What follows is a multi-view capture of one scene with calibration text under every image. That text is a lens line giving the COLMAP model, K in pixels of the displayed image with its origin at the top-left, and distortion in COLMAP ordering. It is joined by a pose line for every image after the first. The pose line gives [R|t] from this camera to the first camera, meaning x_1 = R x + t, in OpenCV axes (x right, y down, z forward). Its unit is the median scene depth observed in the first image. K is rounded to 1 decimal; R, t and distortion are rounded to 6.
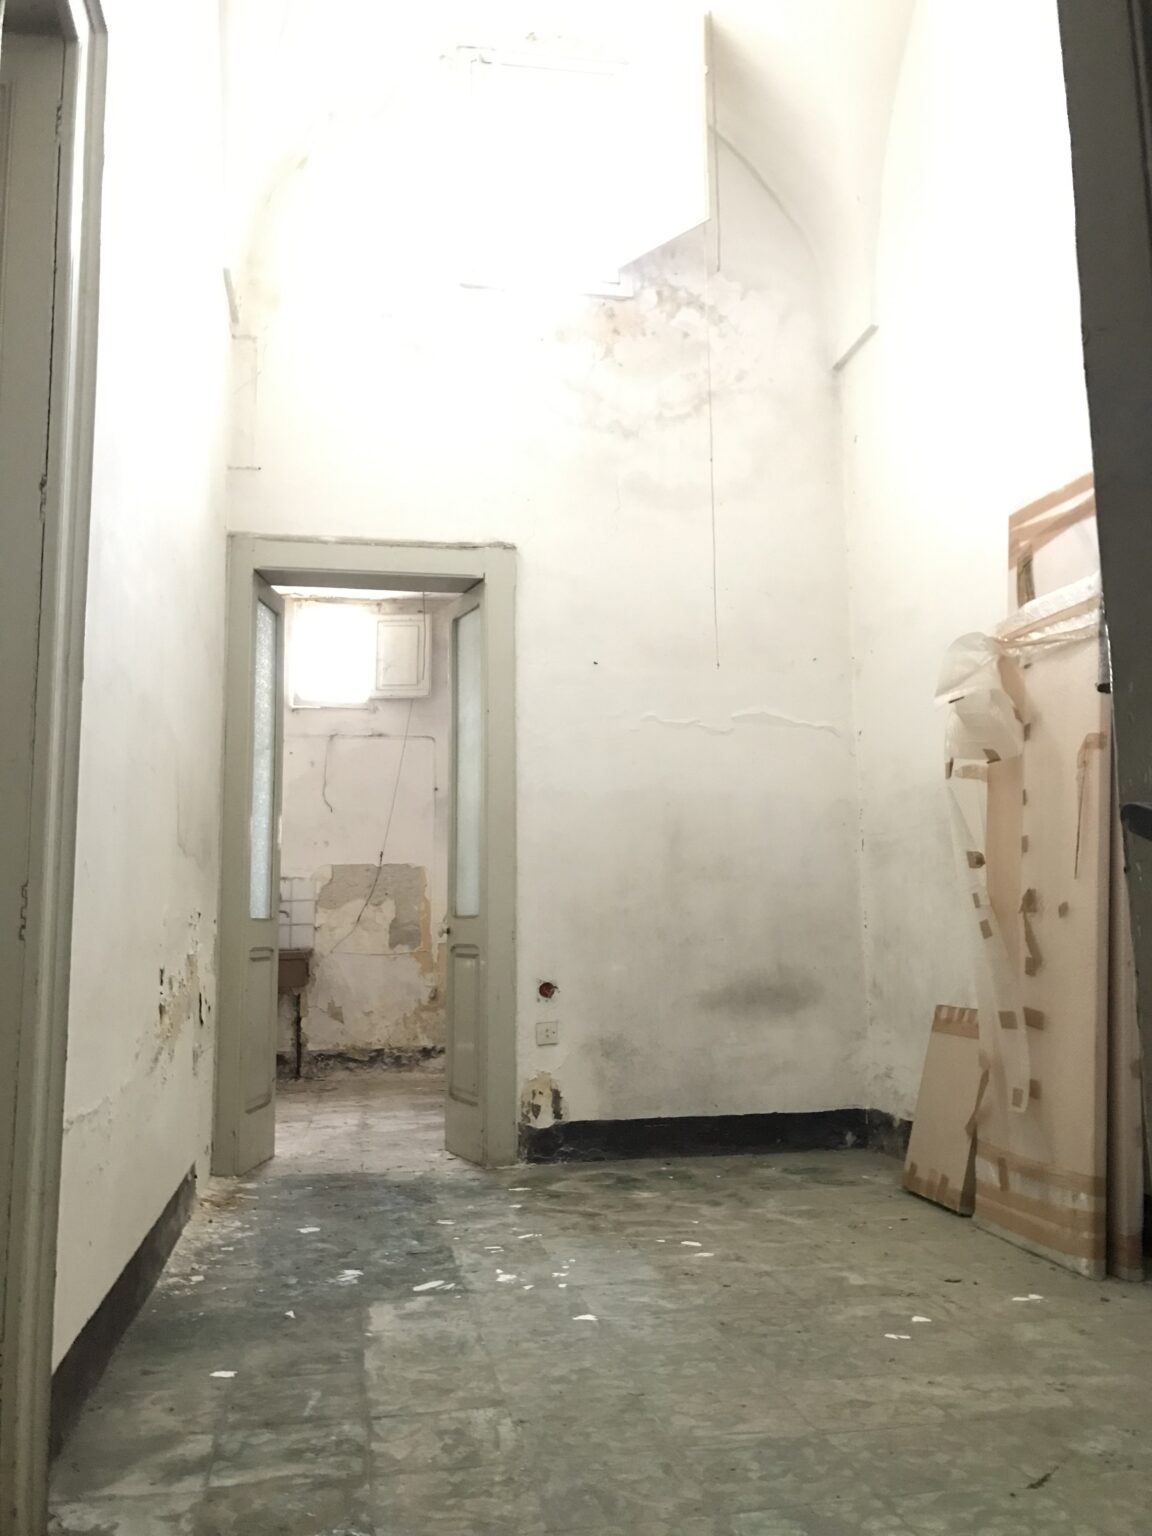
lens RADIAL K [[1256.7, 0, 589.8], [0, 1256.7, 744.9], [0, 0, 1]] dist [0.038685, -0.036842]
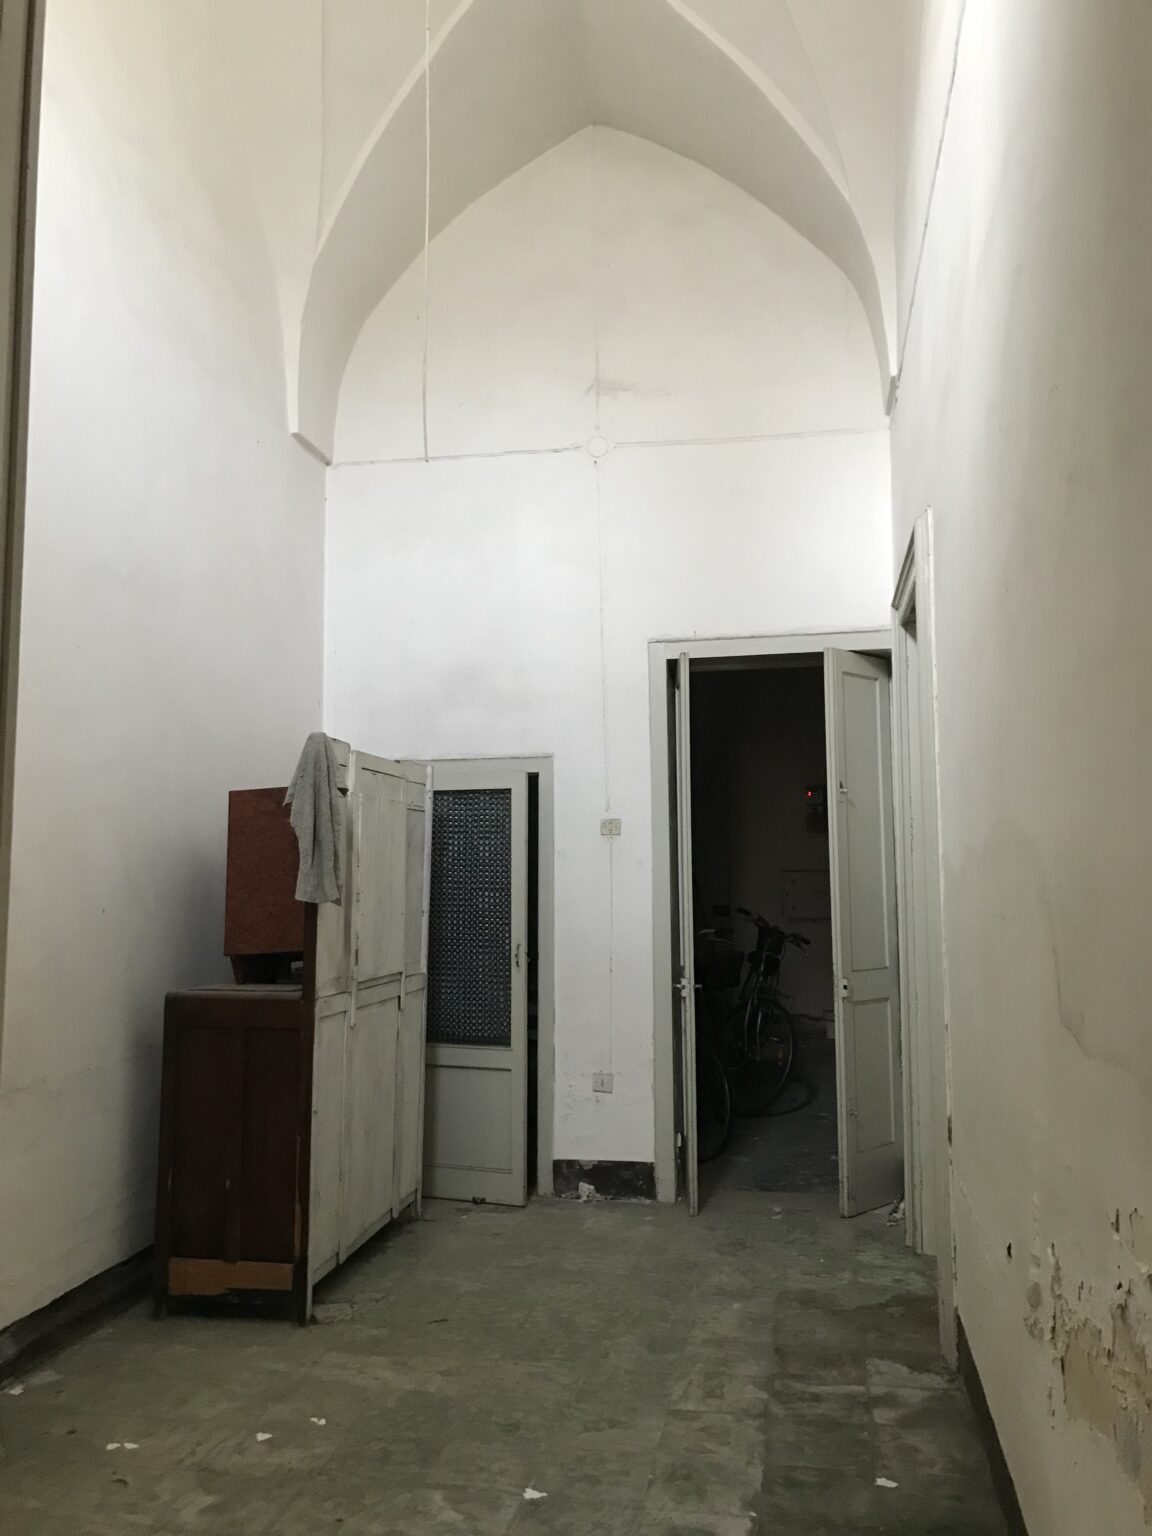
lens RADIAL K [[1256.7, 0, 587.8], [0, 1256.7, 762.2], [0, 0, 1]] dist [0.038685, -0.036842]
pose [[-0.931737, 0.054214, 0.359064, -0.303413], [-0.033486, 0.971752, -0.233615, 0.091875], [-0.361587, -0.229691, -0.903602, 1.425396]]
